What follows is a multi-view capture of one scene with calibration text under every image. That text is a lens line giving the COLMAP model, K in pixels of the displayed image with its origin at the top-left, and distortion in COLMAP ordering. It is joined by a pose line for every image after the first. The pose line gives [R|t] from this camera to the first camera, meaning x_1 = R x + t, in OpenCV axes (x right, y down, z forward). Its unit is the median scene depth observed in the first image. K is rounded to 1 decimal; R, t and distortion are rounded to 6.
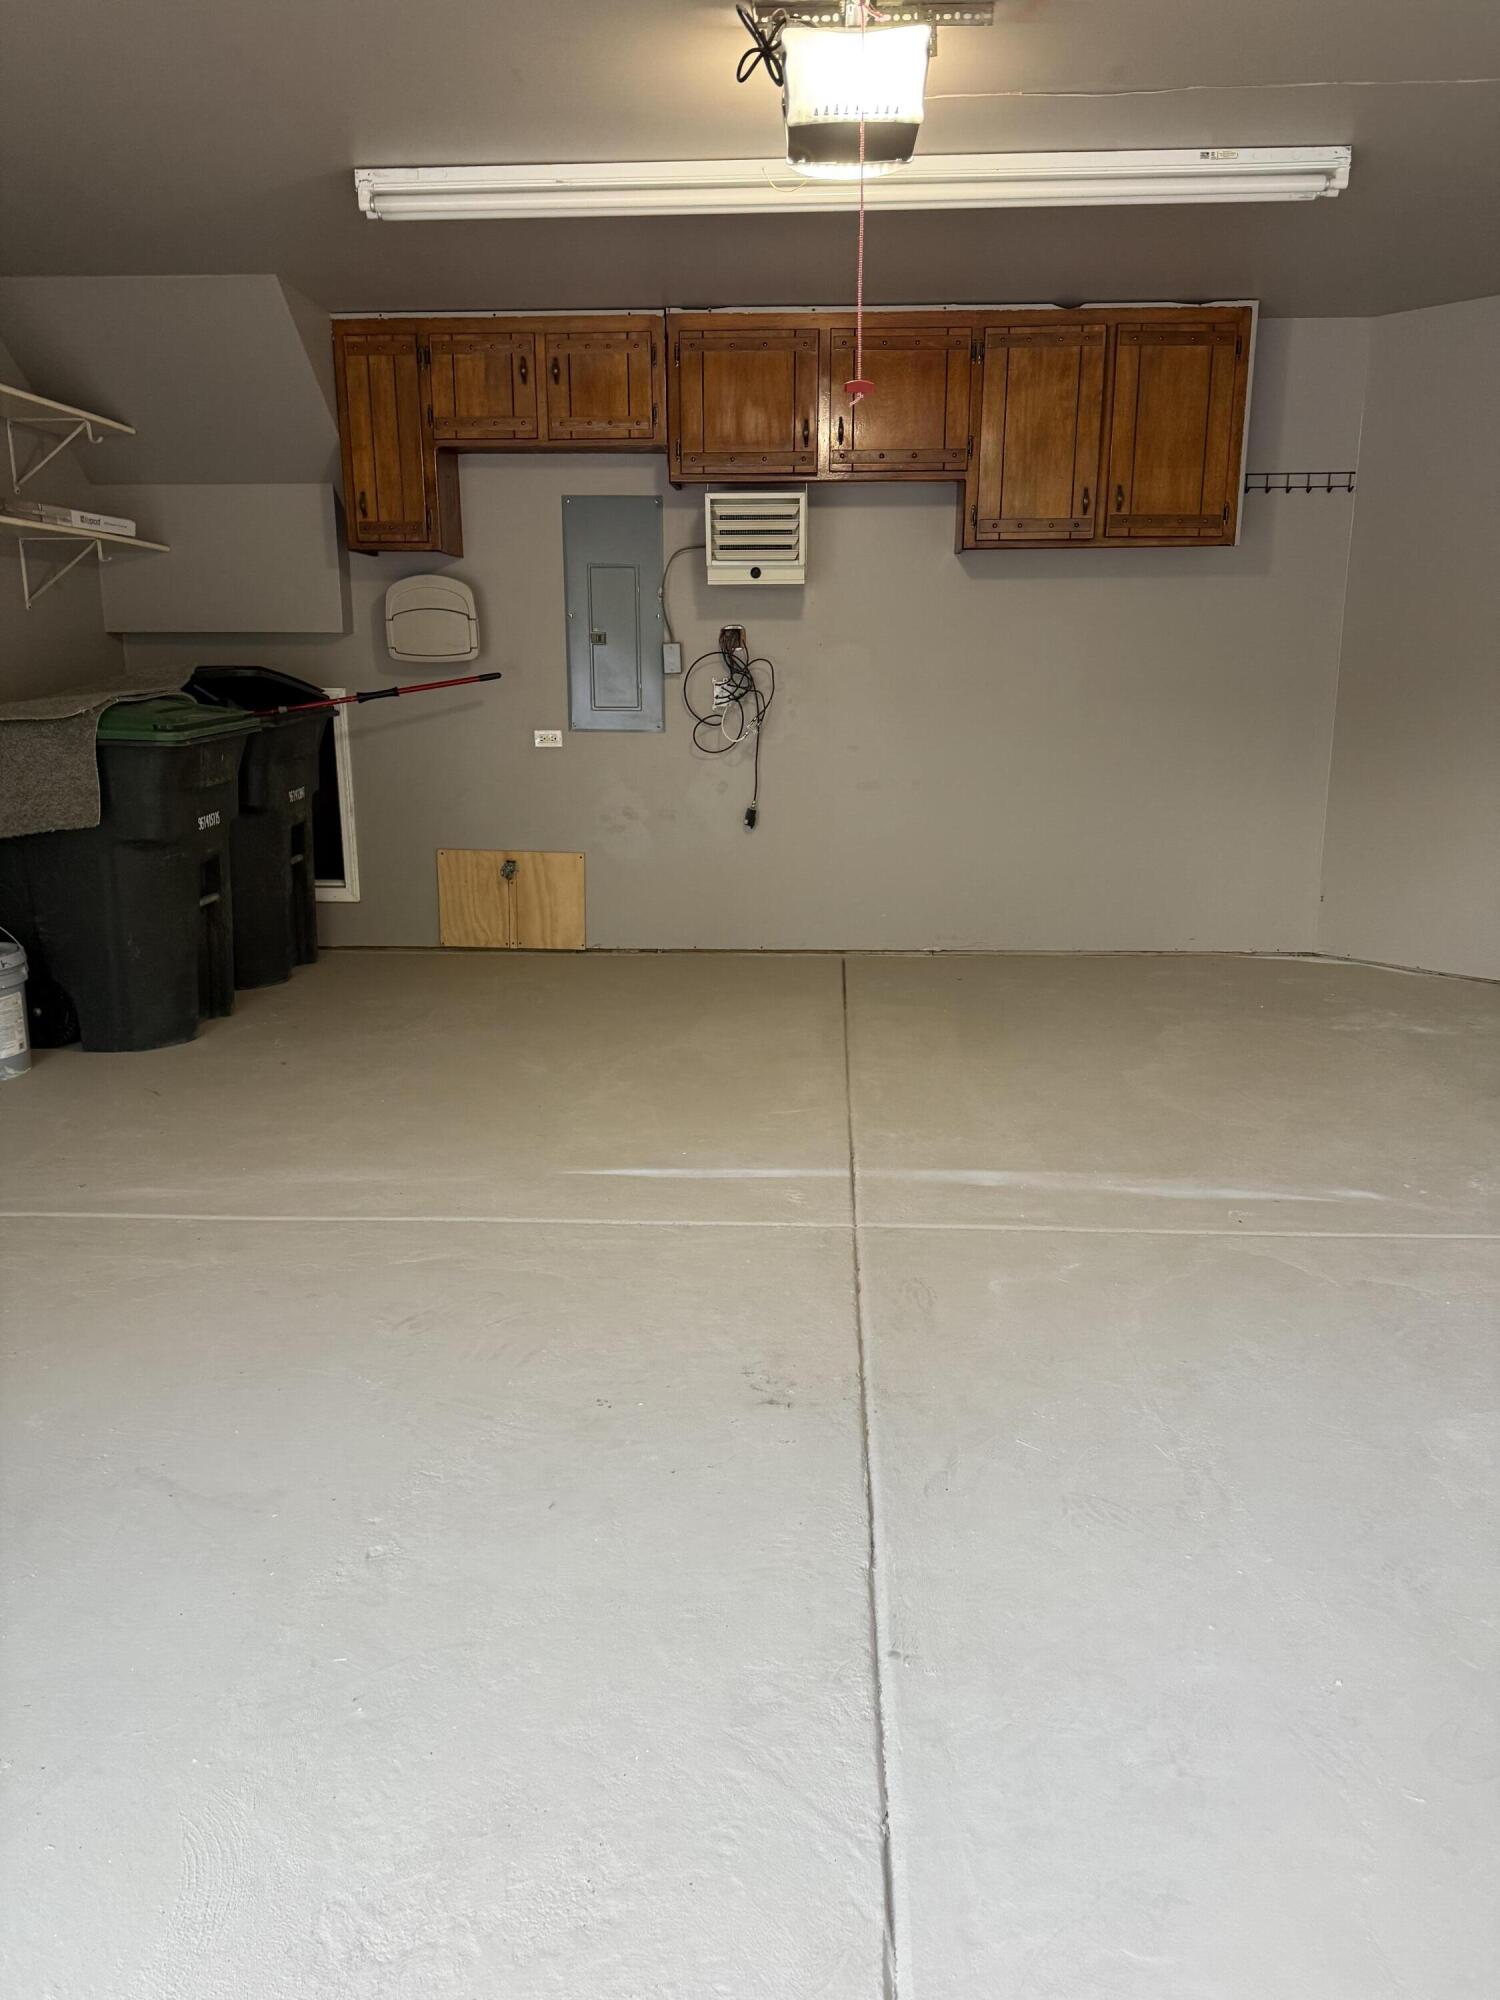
lens RADIAL K [[1408.7, 0, 741.0], [0, 1408.7, 993.0], [0, 0, 1]] dist [0.064057, -0.085314]
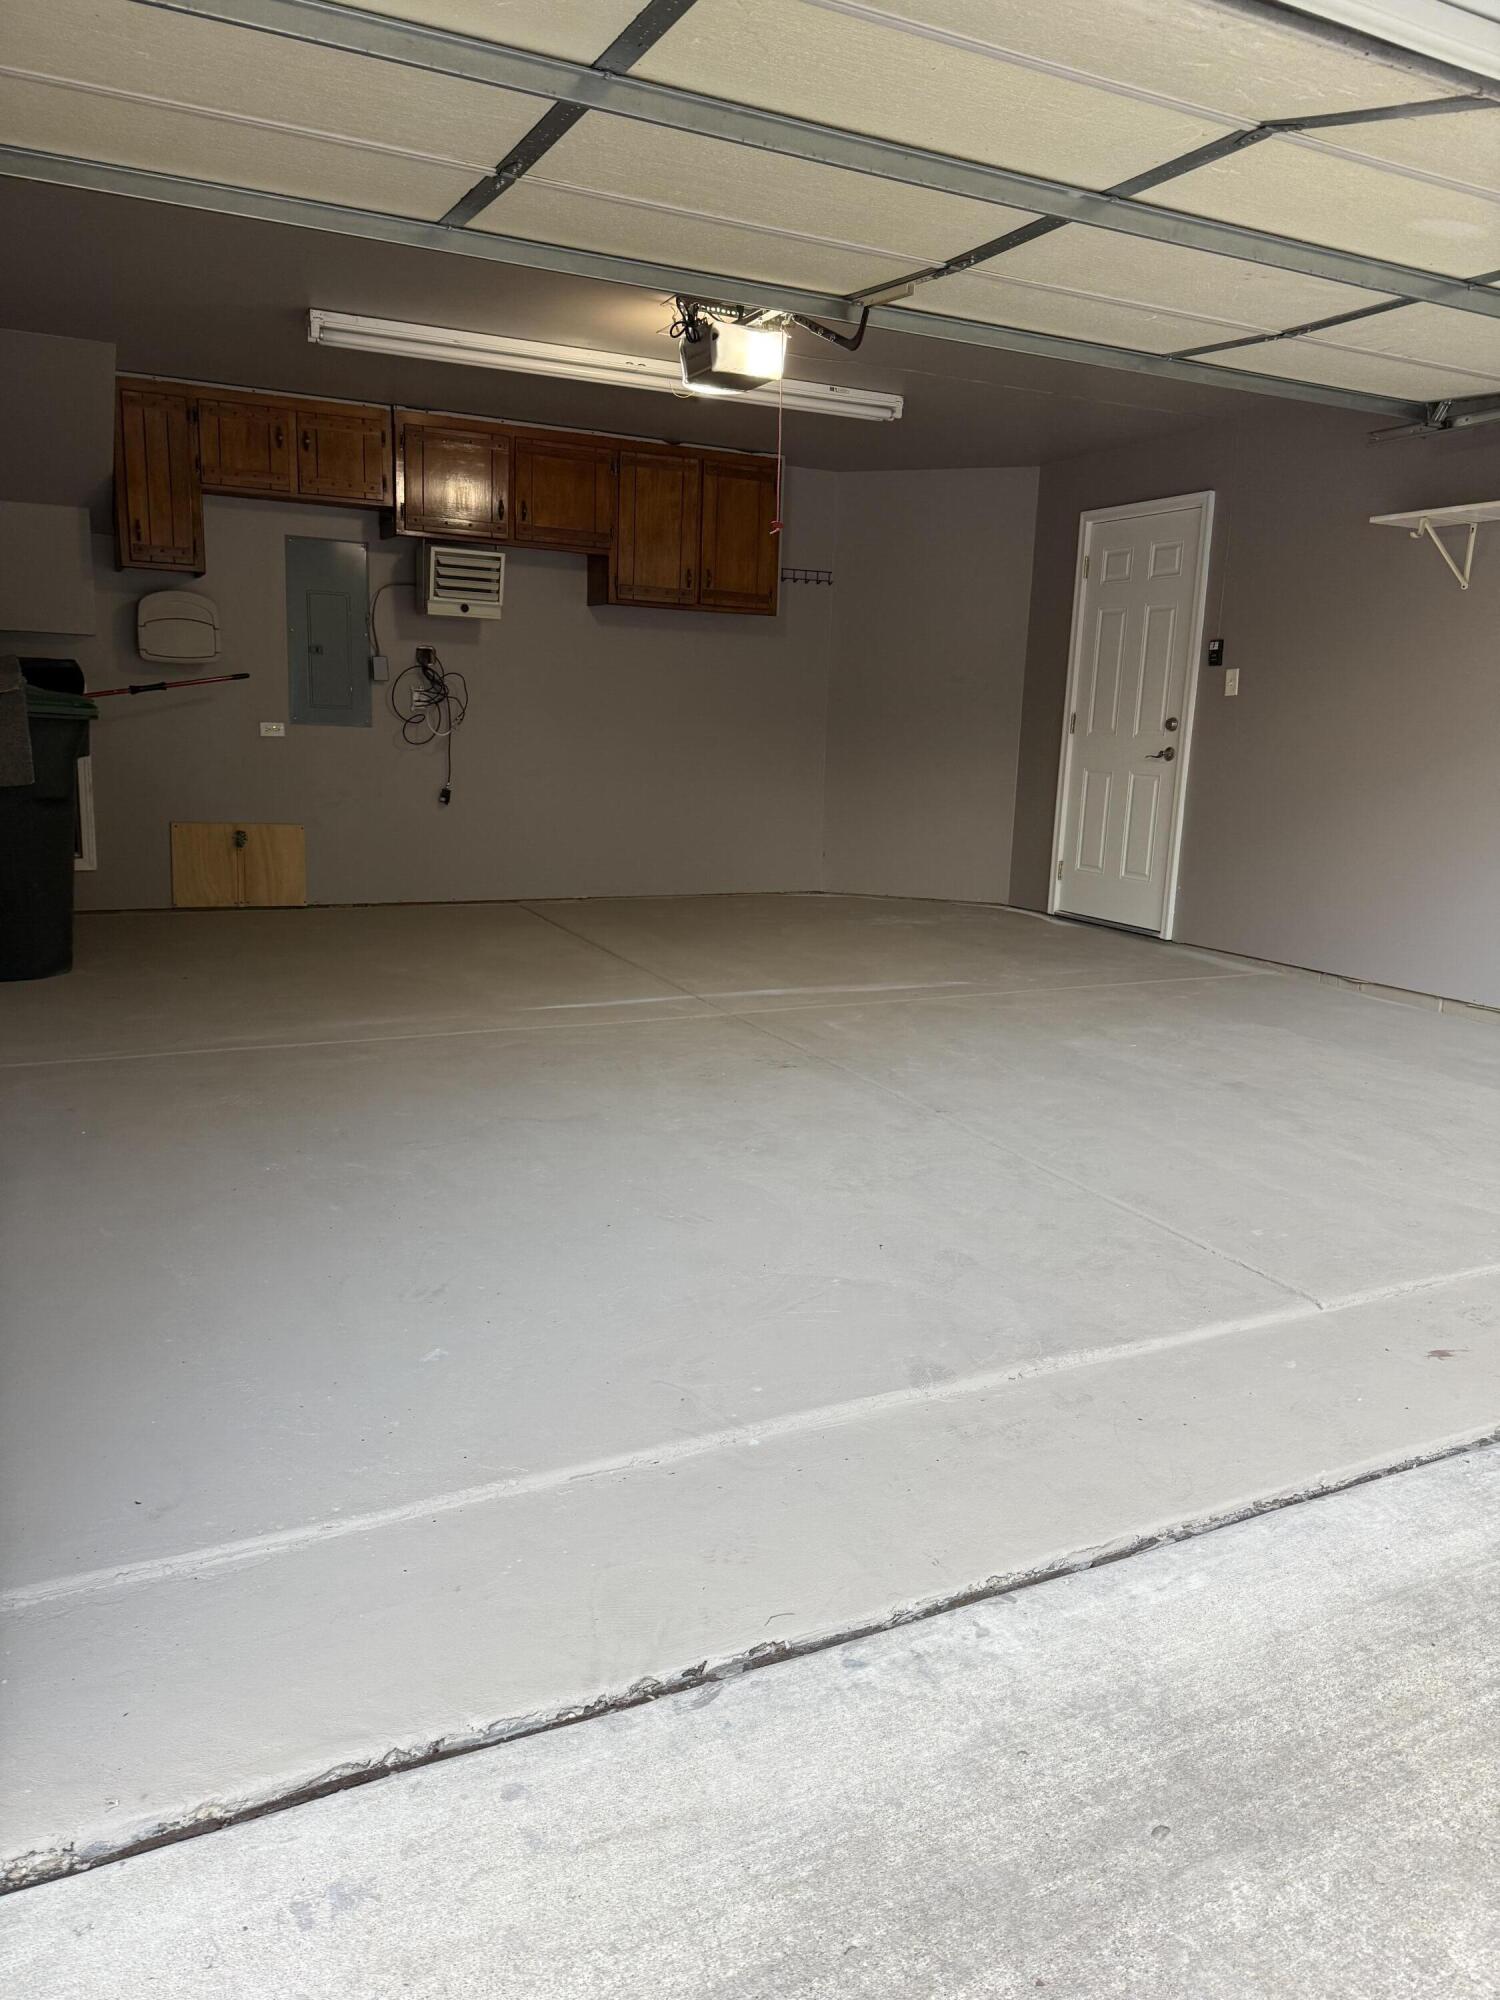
lens RADIAL K [[1394.0, 0, 748.8], [0, 1394.0, 1008.8], [0, 0, 1]] dist [-0.005431, -0.001873]
pose [[0.879672, -0.063390, 0.471338, -0.394272], [0.070876, 0.997483, 0.001872, 0.094352], [-0.470271, 0.031760, 0.881951, -0.265438]]
